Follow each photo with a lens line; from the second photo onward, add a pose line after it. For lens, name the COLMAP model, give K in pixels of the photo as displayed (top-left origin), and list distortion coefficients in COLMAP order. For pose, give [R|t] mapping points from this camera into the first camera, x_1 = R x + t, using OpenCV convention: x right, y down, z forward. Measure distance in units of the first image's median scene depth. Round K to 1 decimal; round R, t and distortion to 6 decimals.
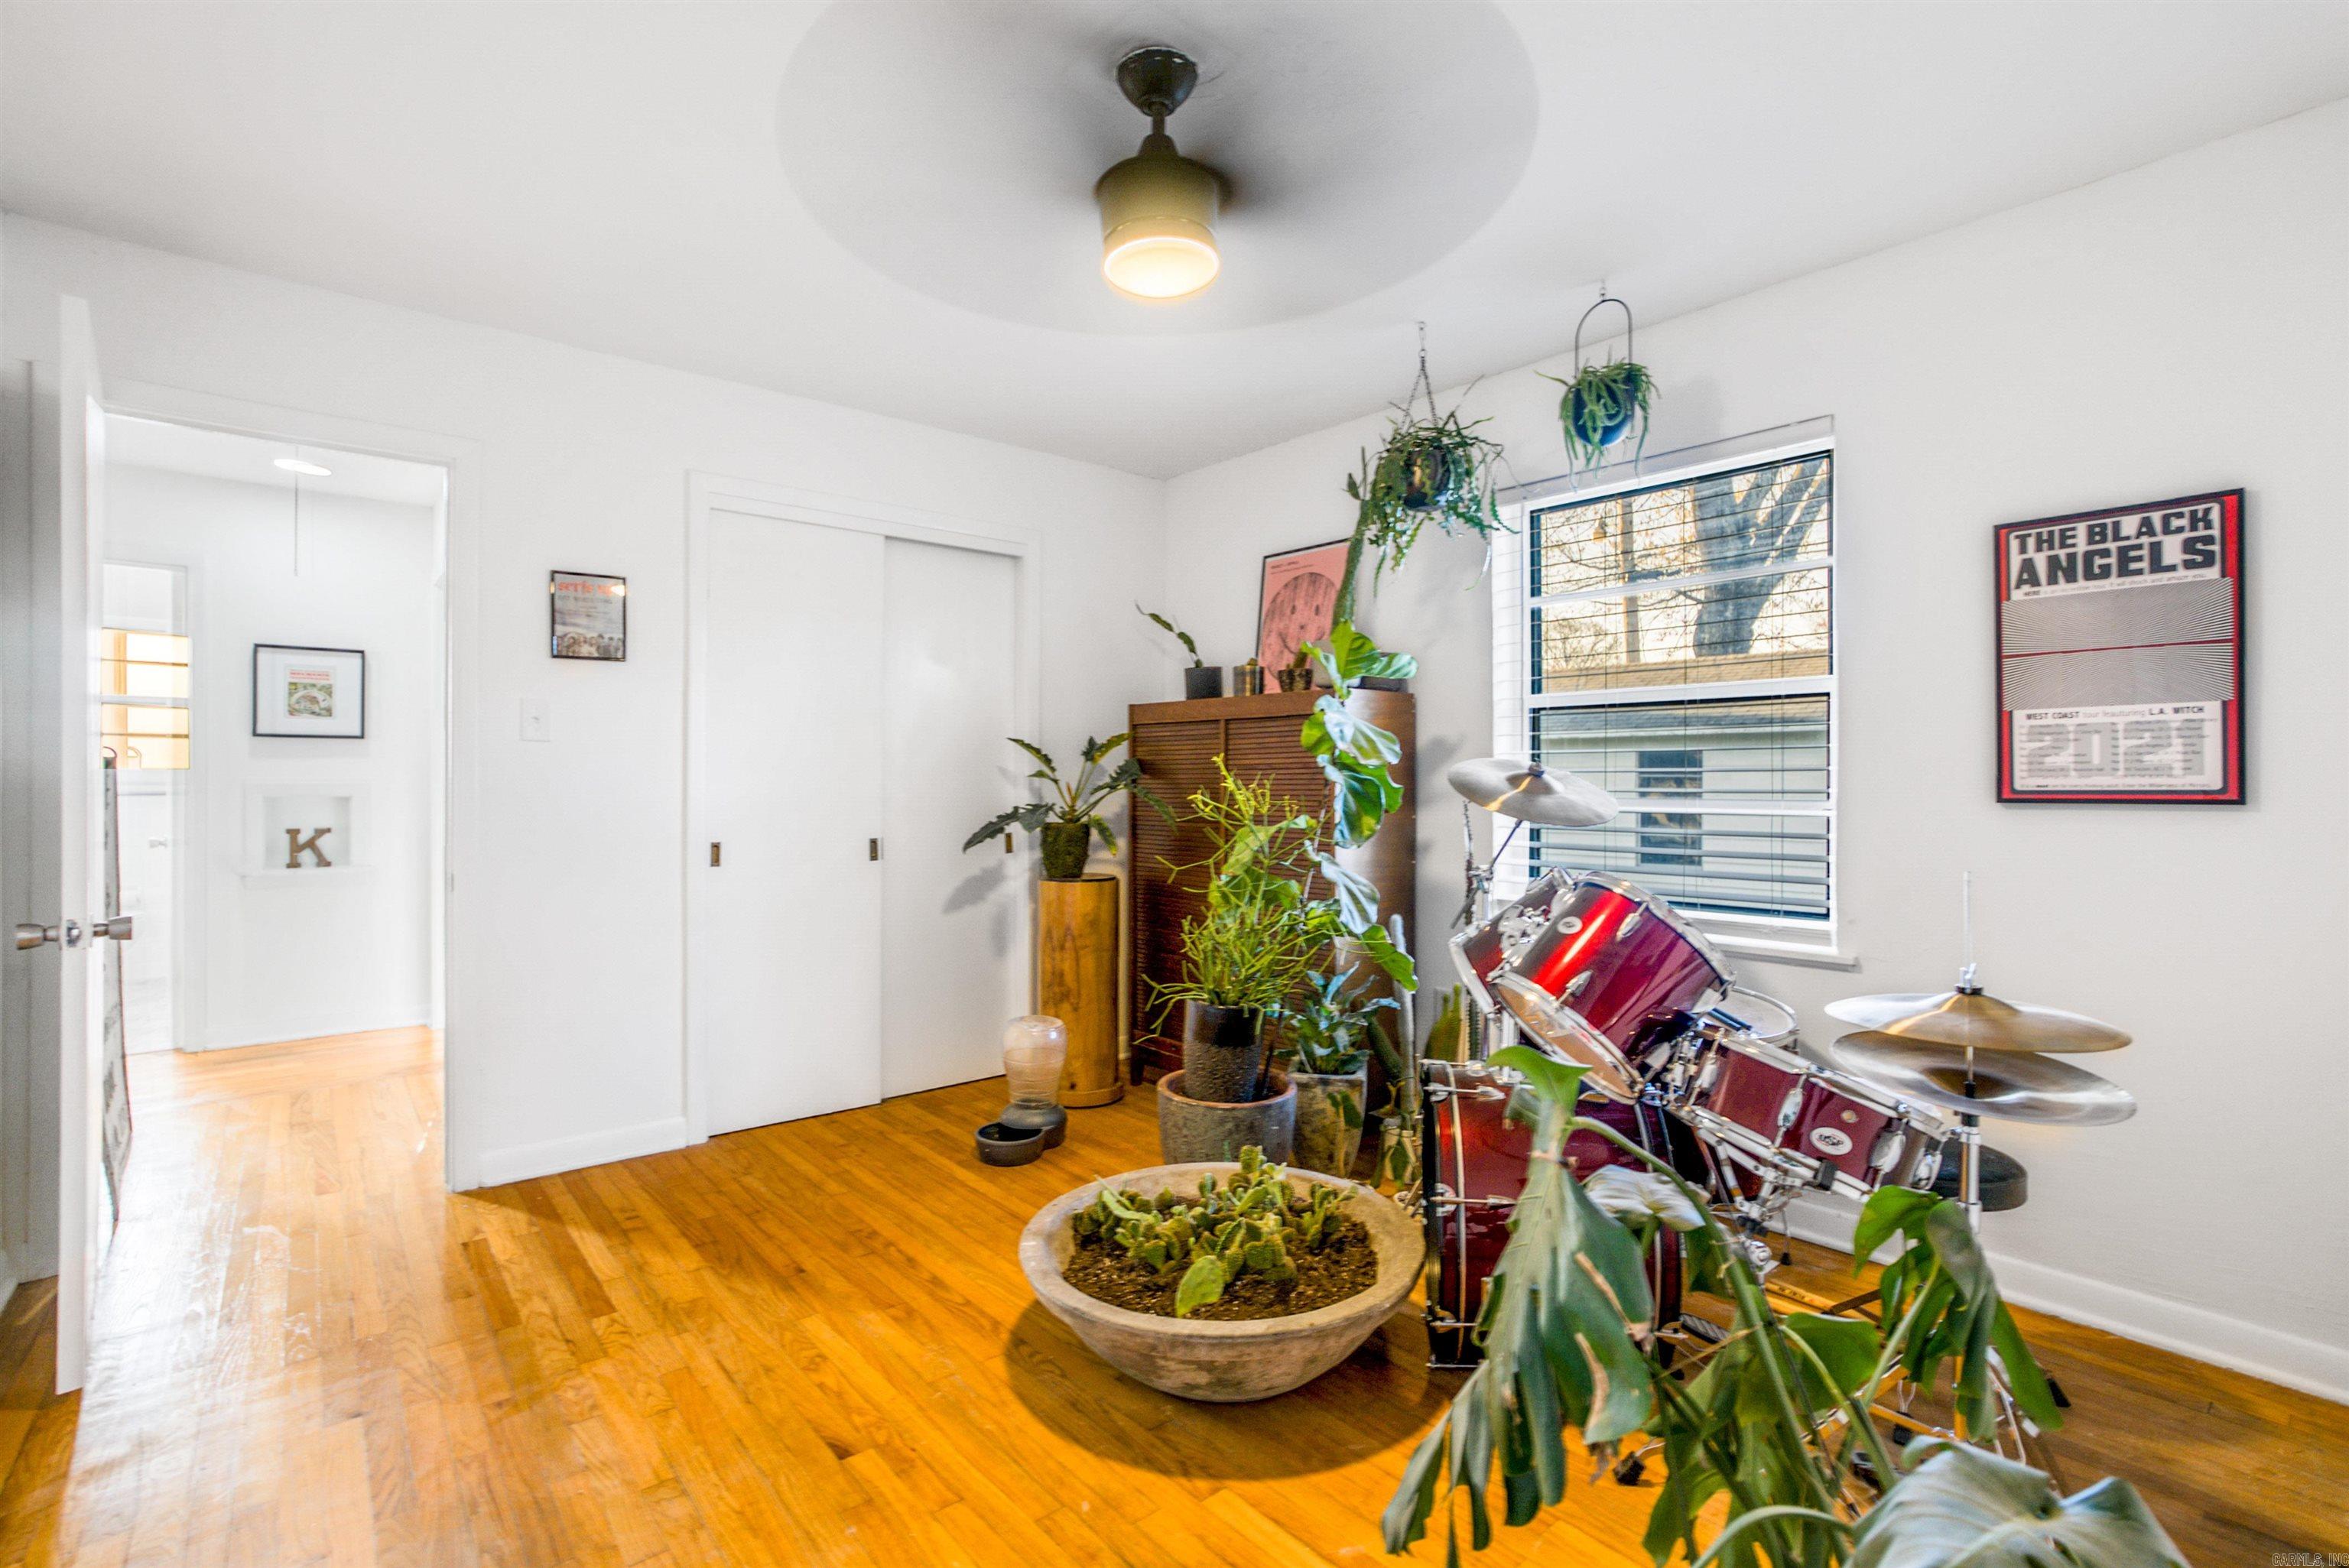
lens RADIAL K [[1105.3, 0, 1184.0], [0, 1105.3, 772.7], [0, 0, 1]] dist [-0.002024, -0.000119]
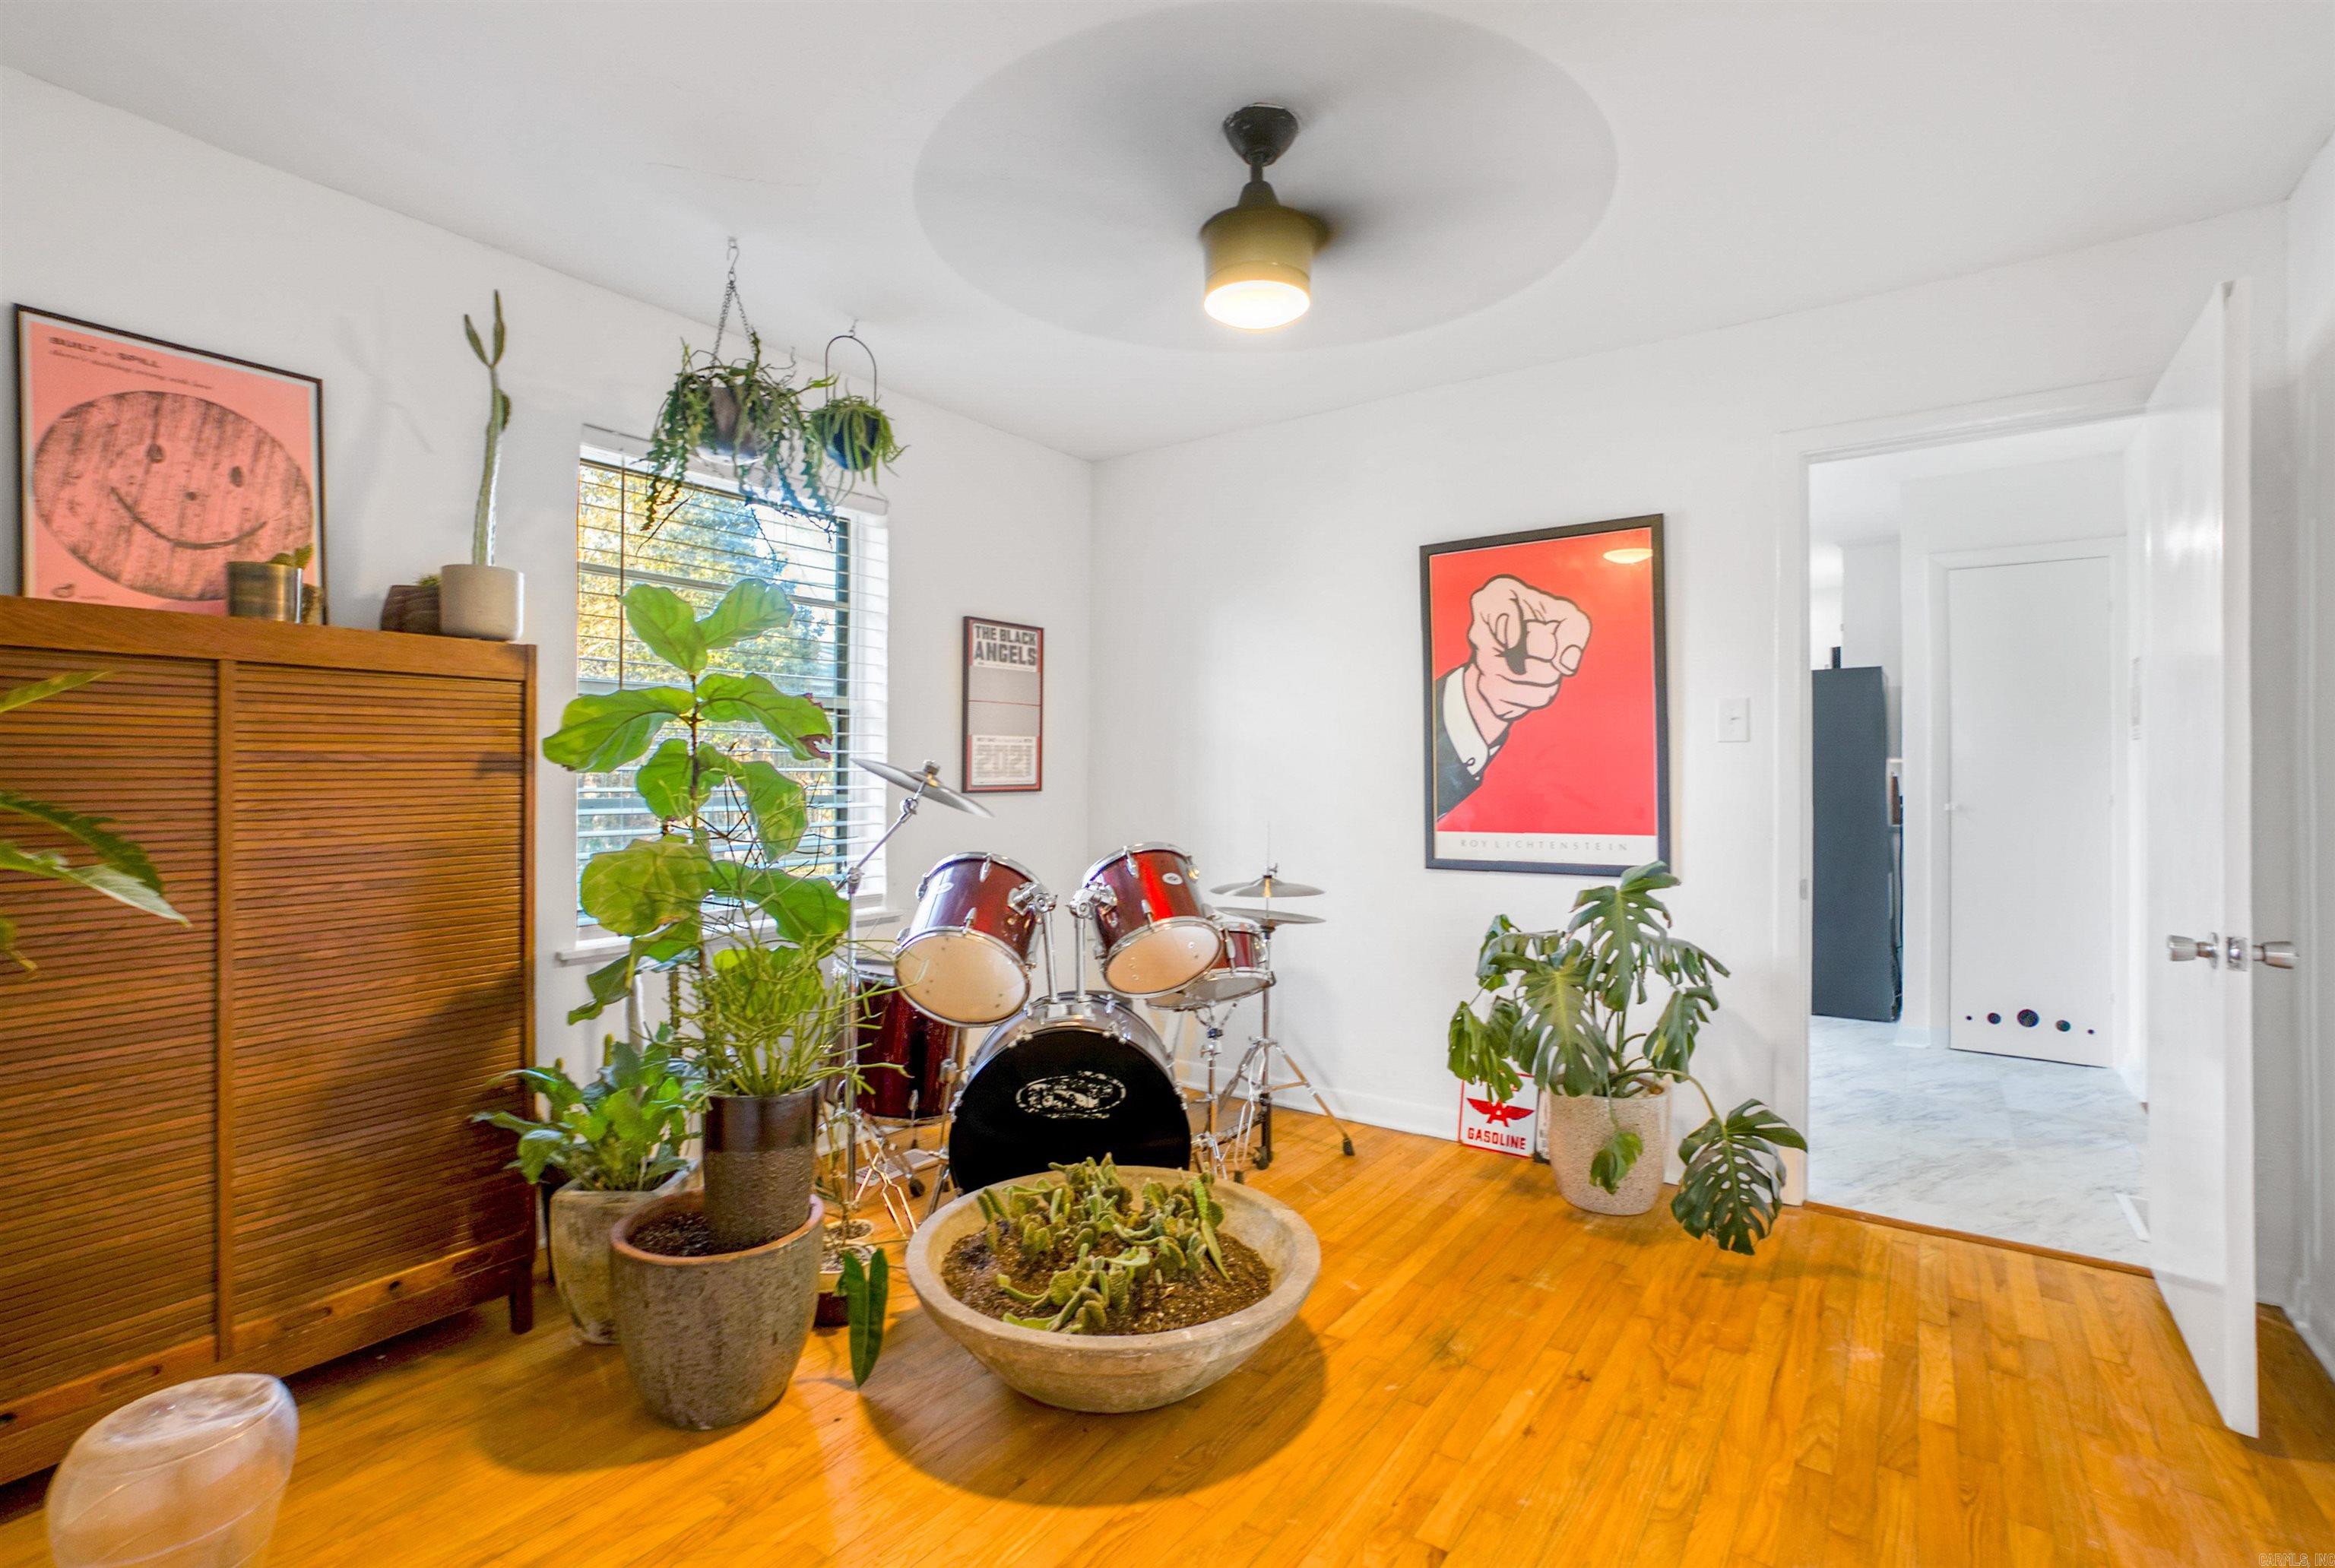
lens RADIAL K [[1098.8, 0, 1176.9], [0, 1098.8, 772.7], [0, 0, 1]] dist [-0.002024, -0.000119]
pose [[-0.246368, 0.008409, 0.969140, -0.921585], [0.002304, 0.999965, -0.008091, 0.012708], [-0.969174, 0.000239, -0.246379, 1.187252]]
